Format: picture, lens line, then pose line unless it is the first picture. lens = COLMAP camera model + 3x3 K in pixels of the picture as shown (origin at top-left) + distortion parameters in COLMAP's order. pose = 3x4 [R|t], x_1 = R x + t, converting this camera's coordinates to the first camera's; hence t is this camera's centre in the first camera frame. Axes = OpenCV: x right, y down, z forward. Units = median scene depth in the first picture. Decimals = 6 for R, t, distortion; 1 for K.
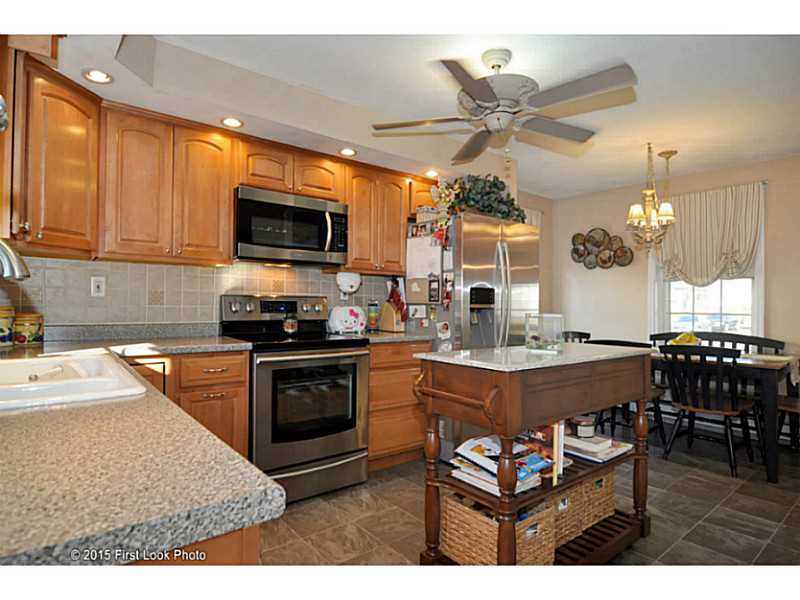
lens RADIAL K [[453.5, 0, 402.4], [0, 453.5, 296.6], [0, 0, 1]] dist [-0.030405, 0.001004]
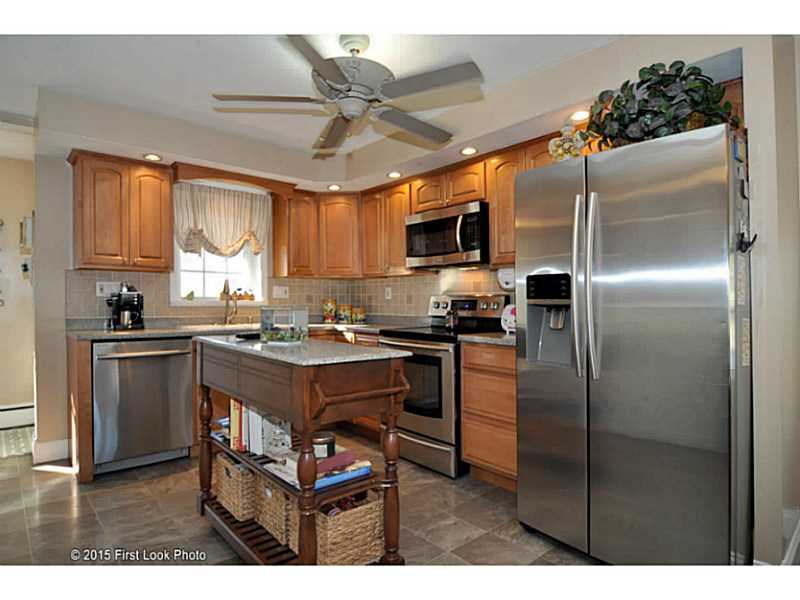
lens RADIAL K [[453.5, 0, 402.3], [0, 453.5, 303.9], [0, 0, 1]] dist [-0.030405, 0.001004]
pose [[0.037710, -0.007410, -0.999261, 0.845852], [0.008469, 0.999939, -0.007096, 0.026464], [0.999253, -0.008195, 0.037771, 0.780345]]
